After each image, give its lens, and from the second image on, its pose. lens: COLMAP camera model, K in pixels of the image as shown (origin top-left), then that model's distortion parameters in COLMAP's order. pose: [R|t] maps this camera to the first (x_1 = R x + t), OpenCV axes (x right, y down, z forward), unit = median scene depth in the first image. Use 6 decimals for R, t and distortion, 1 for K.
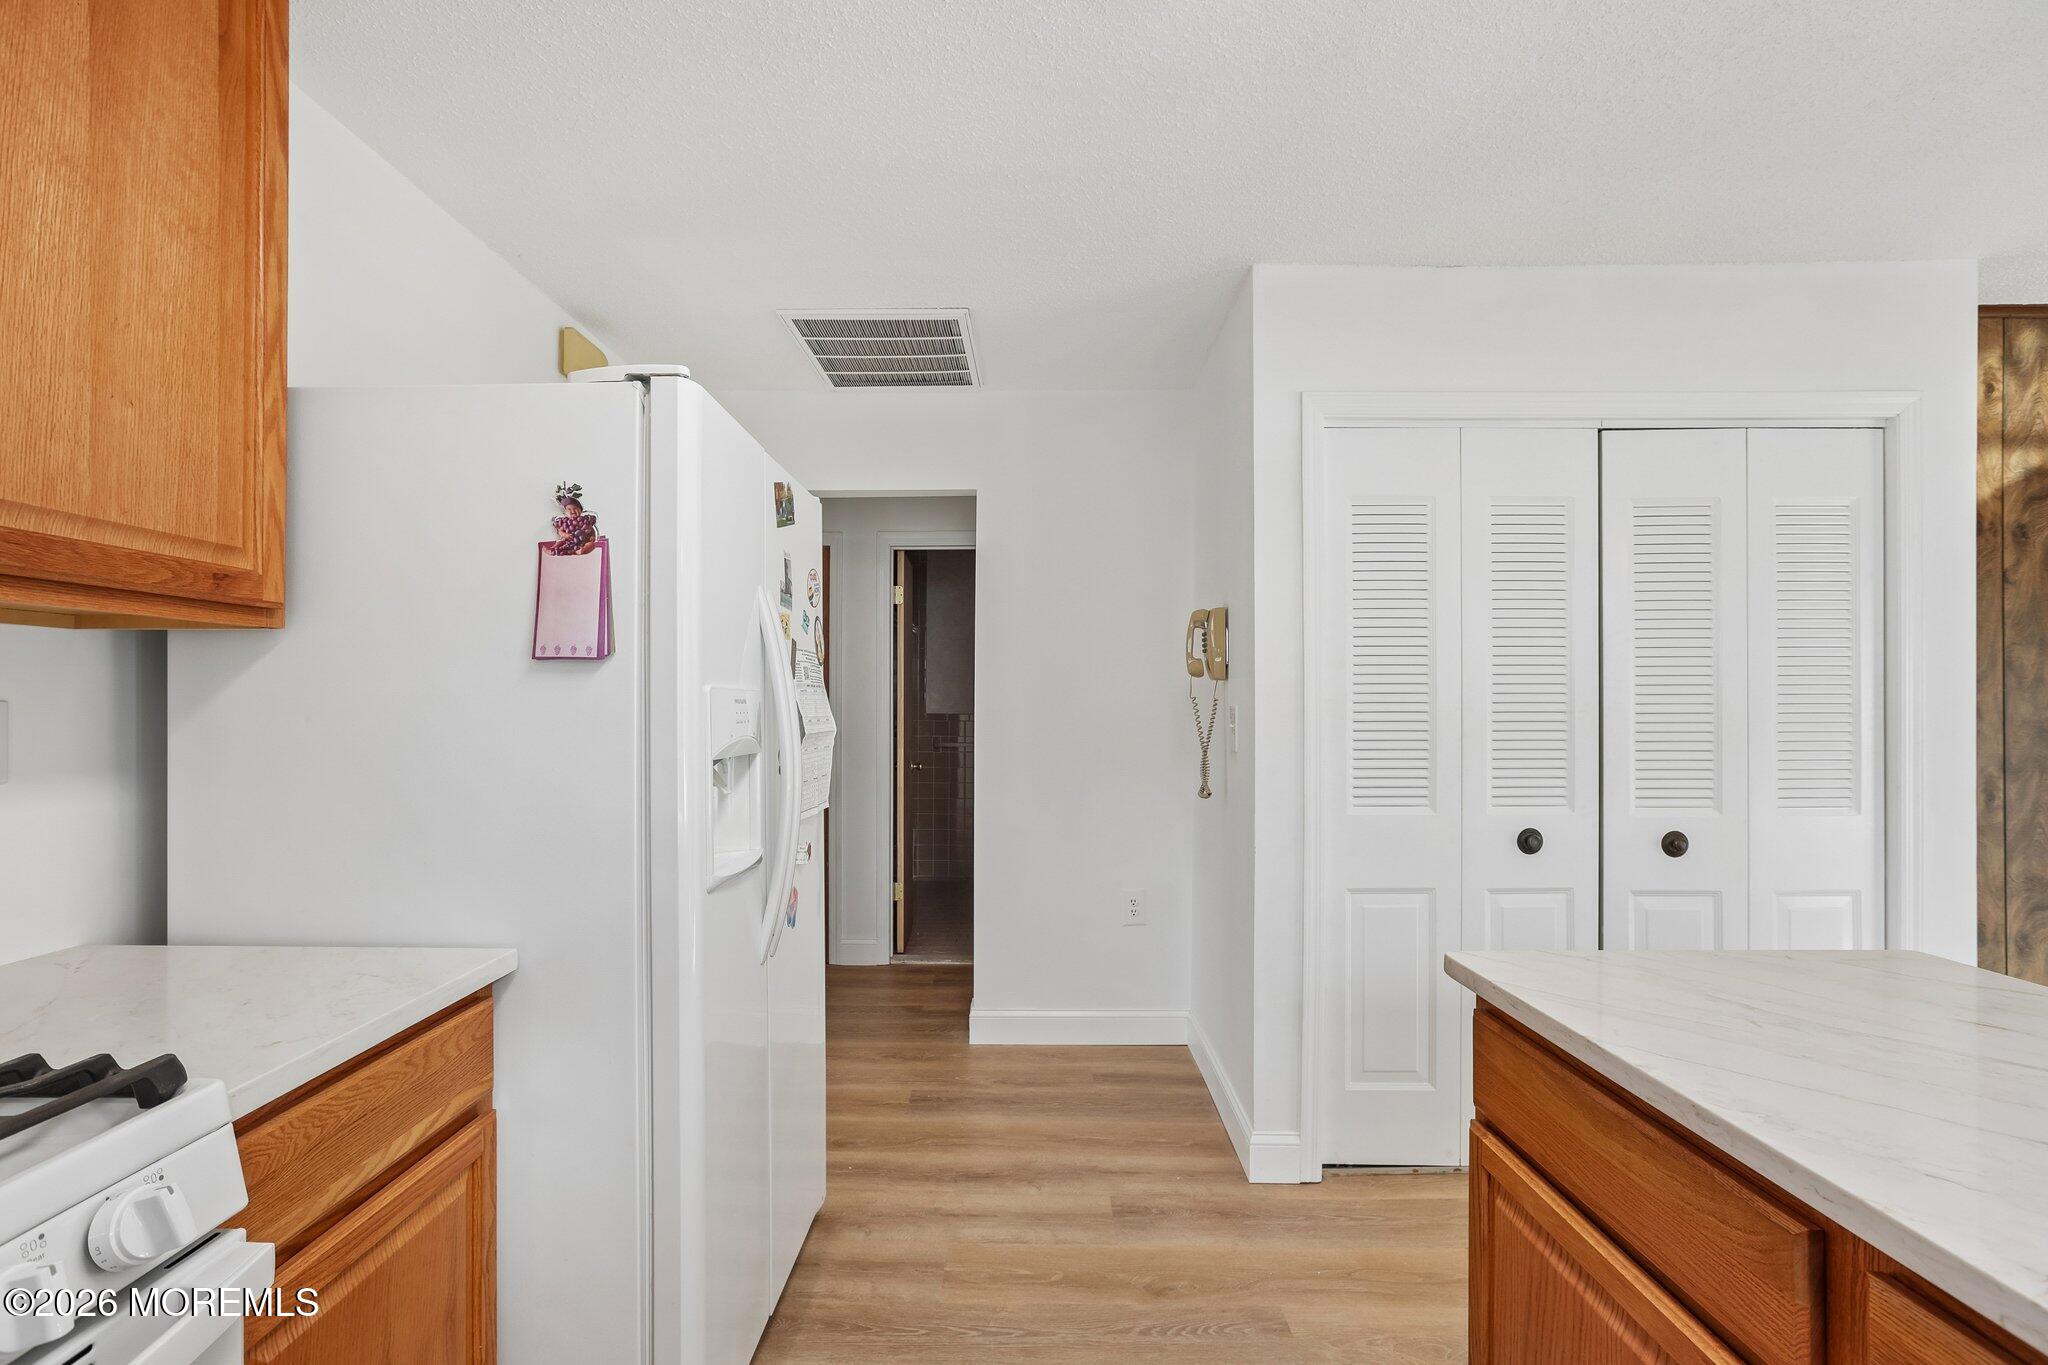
lens RADIAL K [[937.0, 0, 1003.0], [0, 937.0, 688.7], [0, 0, 1]] dist [-0.045670, 0.021332]
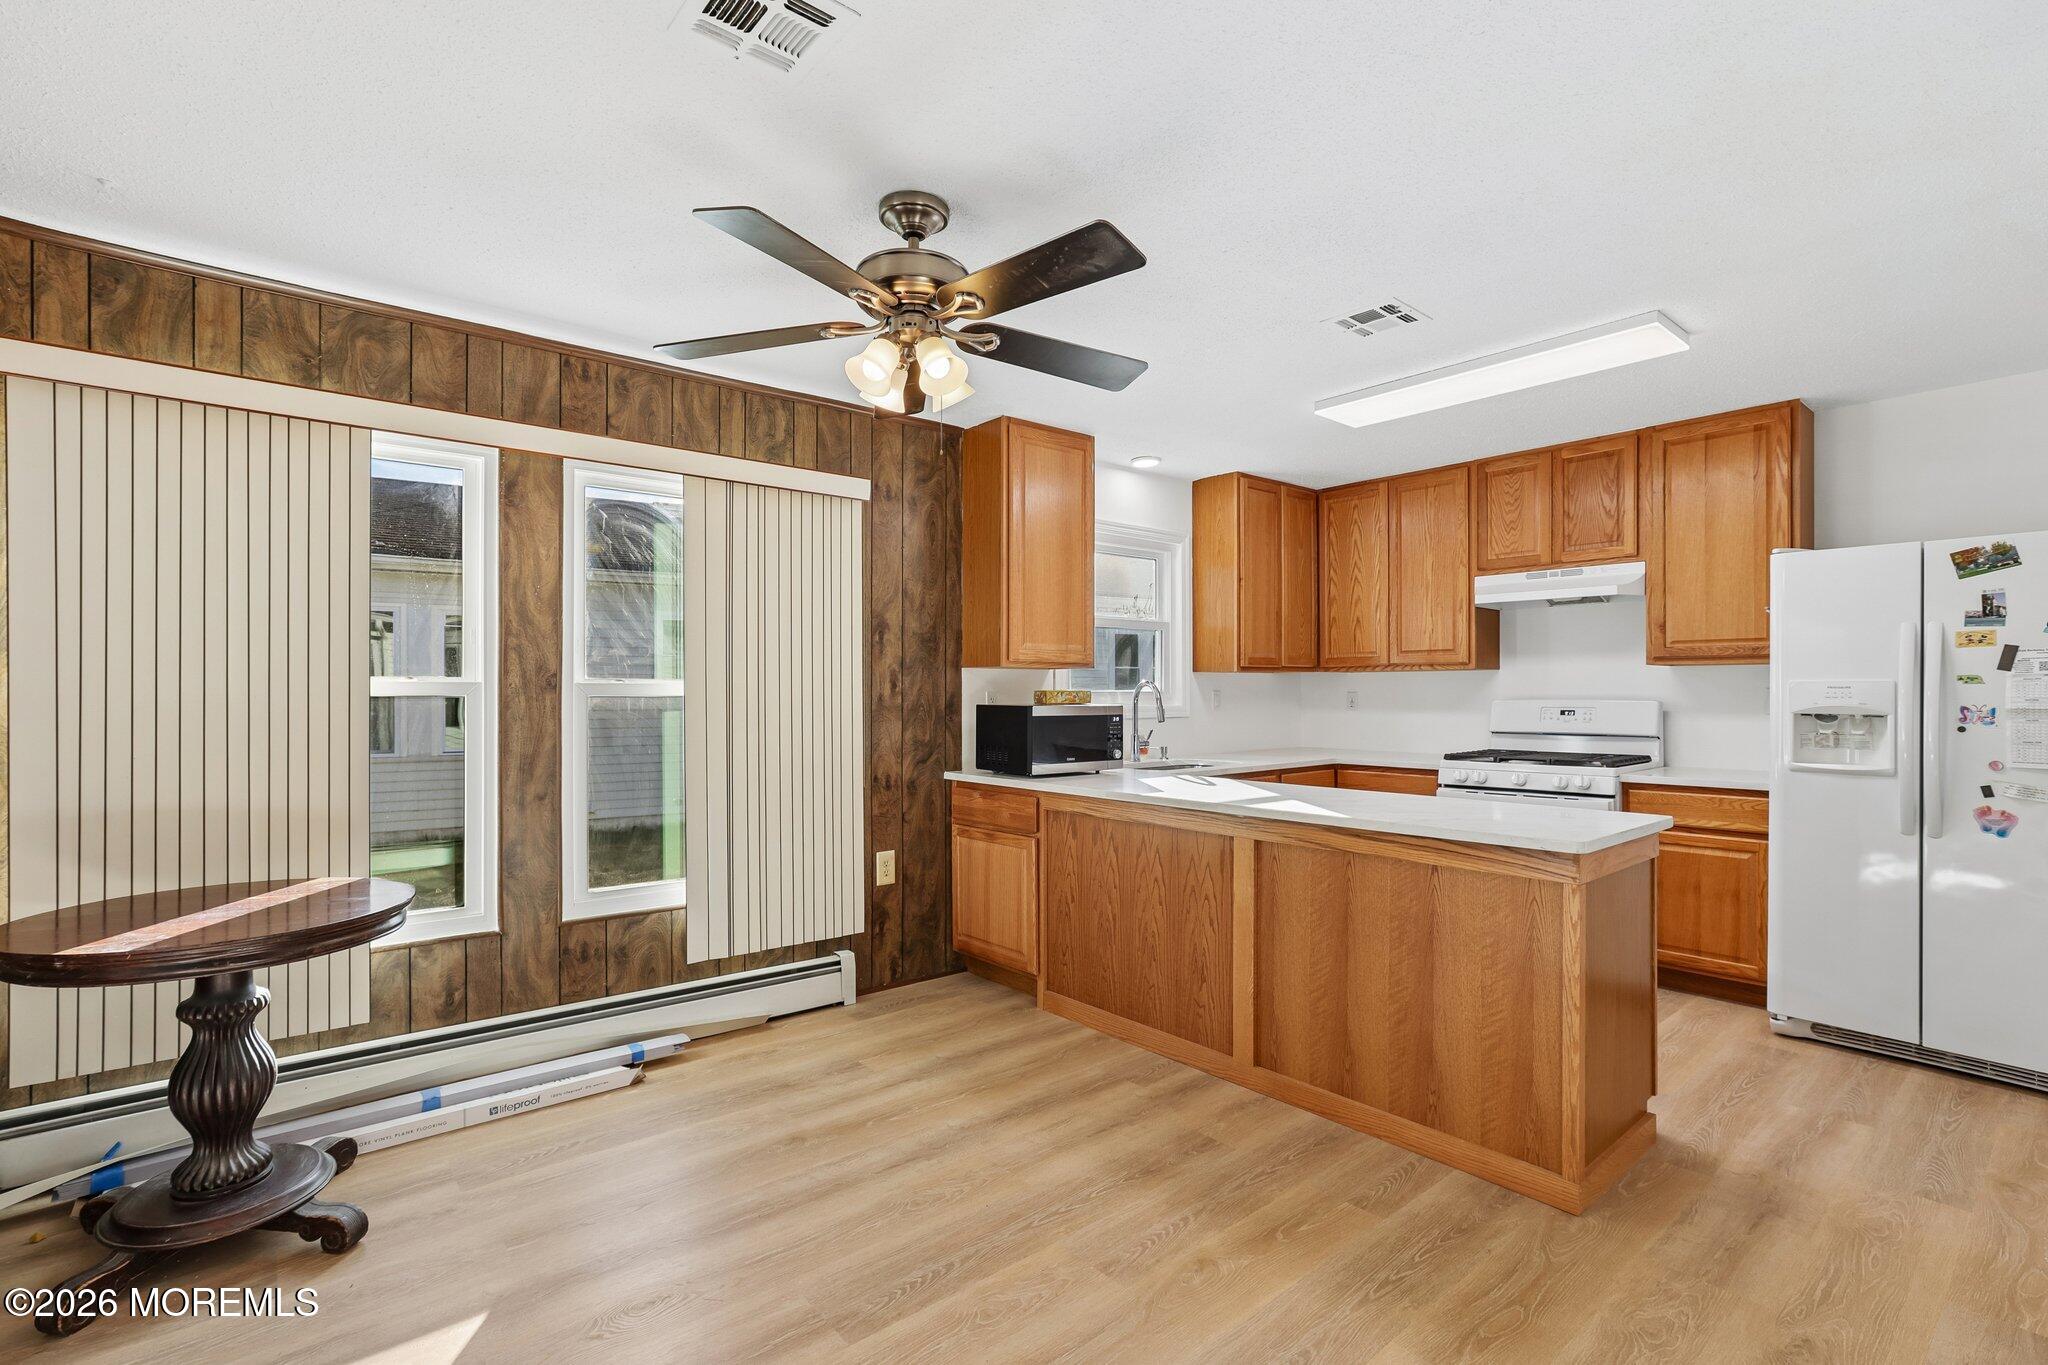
lens RADIAL K [[938.2, 0, 1018.8], [0, 938.2, 679.0], [0, 0, 1]] dist [-0.042488, 0.026216]
pose [[-0.756363, -0.010427, -0.654069, 1.524195], [0.005907, 0.999723, -0.022768, 0.020167], [0.654126, -0.021085, -0.756092, 0.862601]]
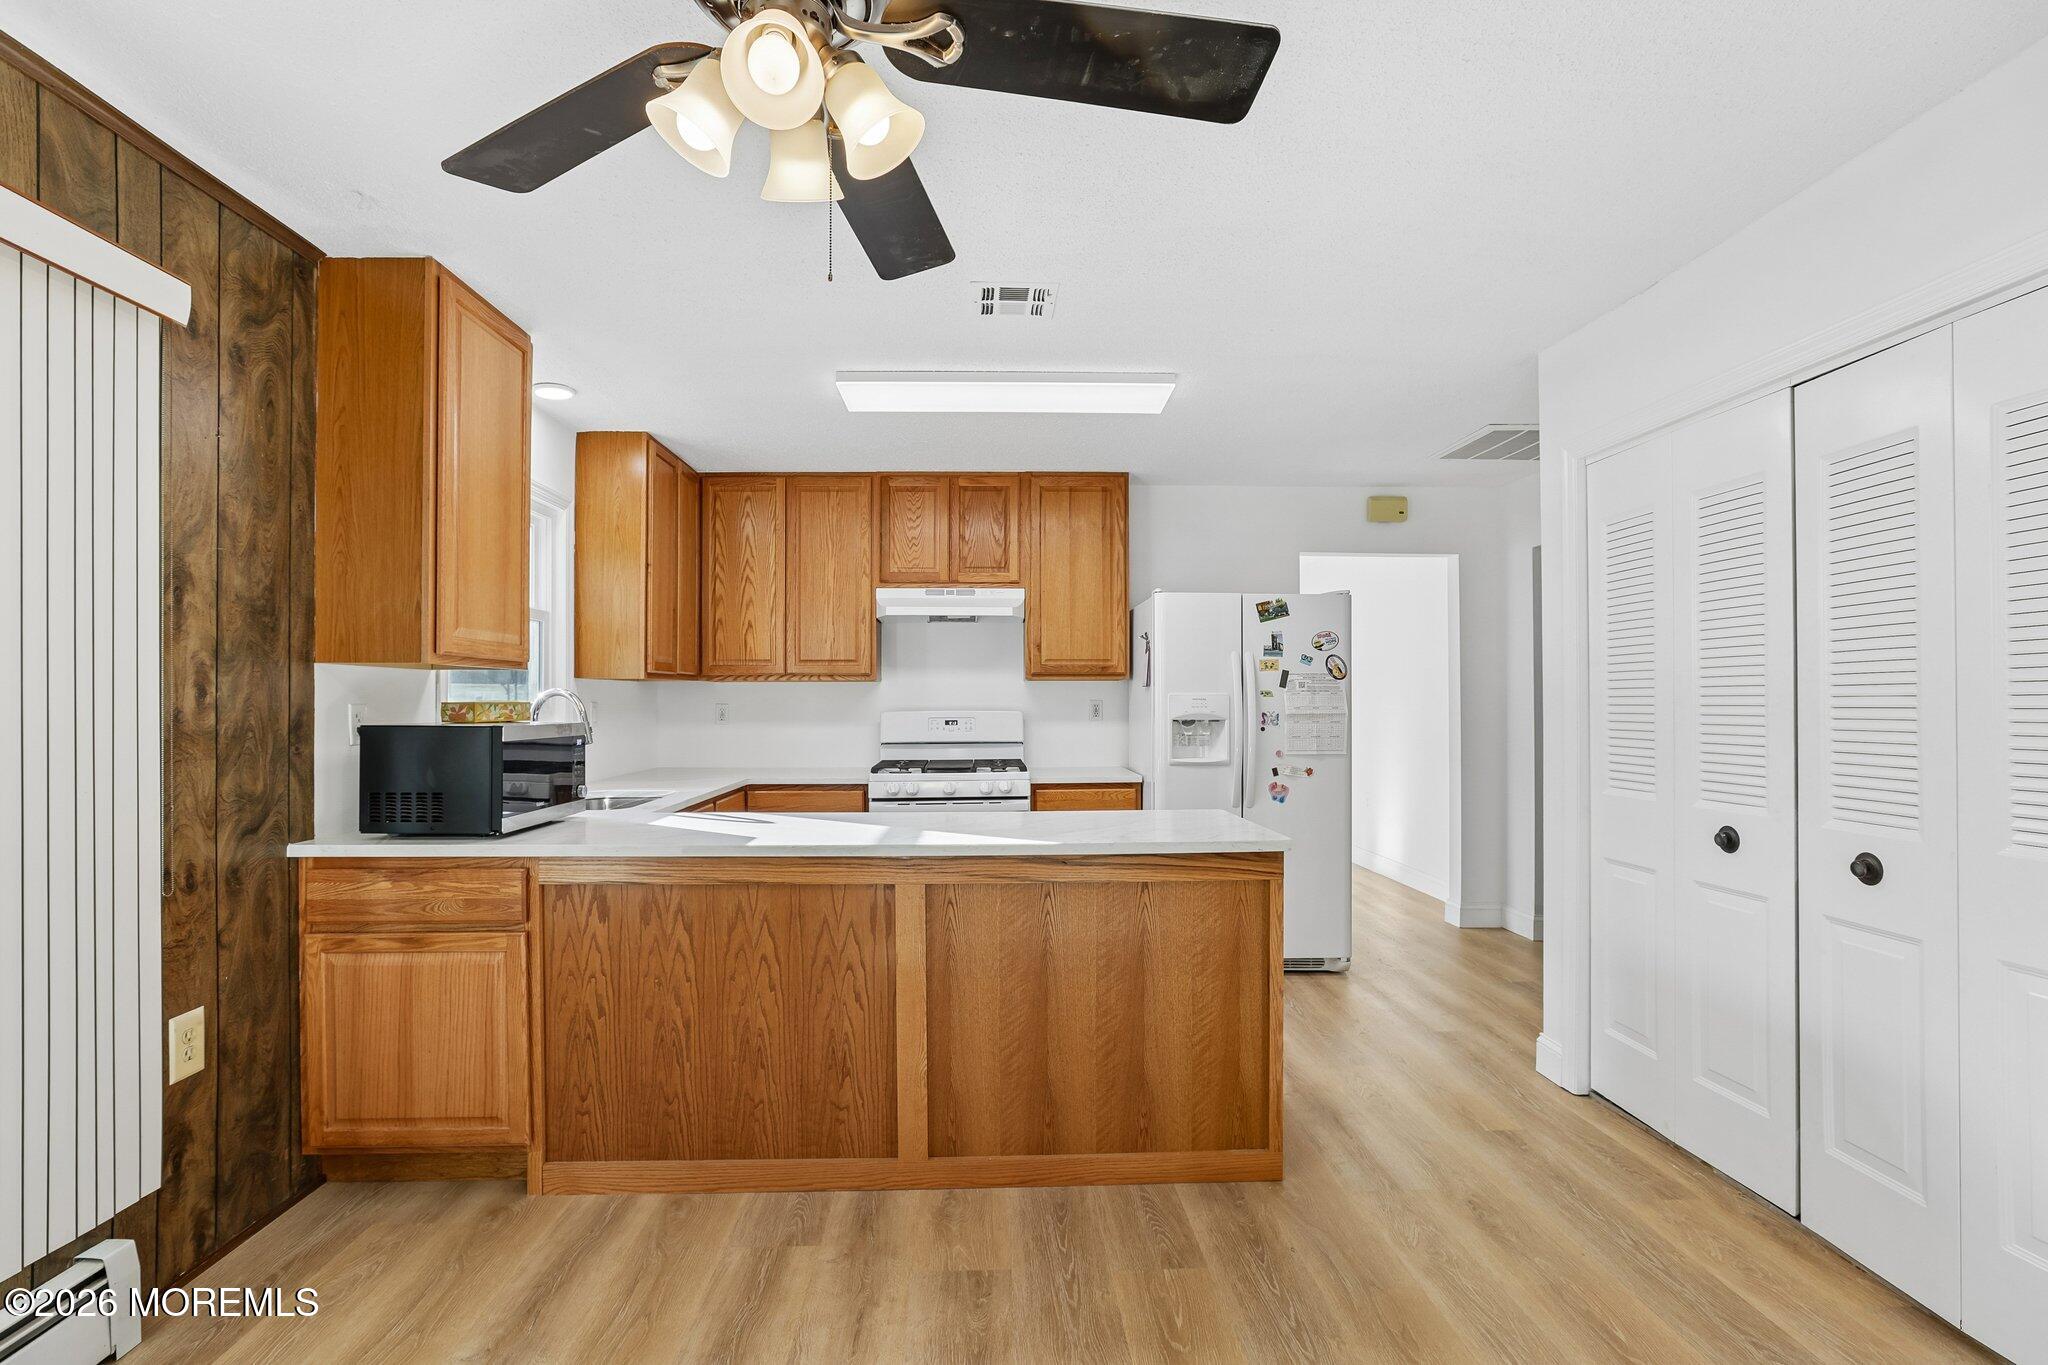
lens RADIAL K [[937.0, 0, 1003.0], [0, 937.0, 688.7], [0, 0, 1]] dist [-0.045670, 0.021332]
pose [[0.051152, -0.016663, -0.998552, 1.497203], [0.012827, 0.999789, -0.016027, 0.013008], [0.998609, -0.011989, 0.051355, 0.197045]]
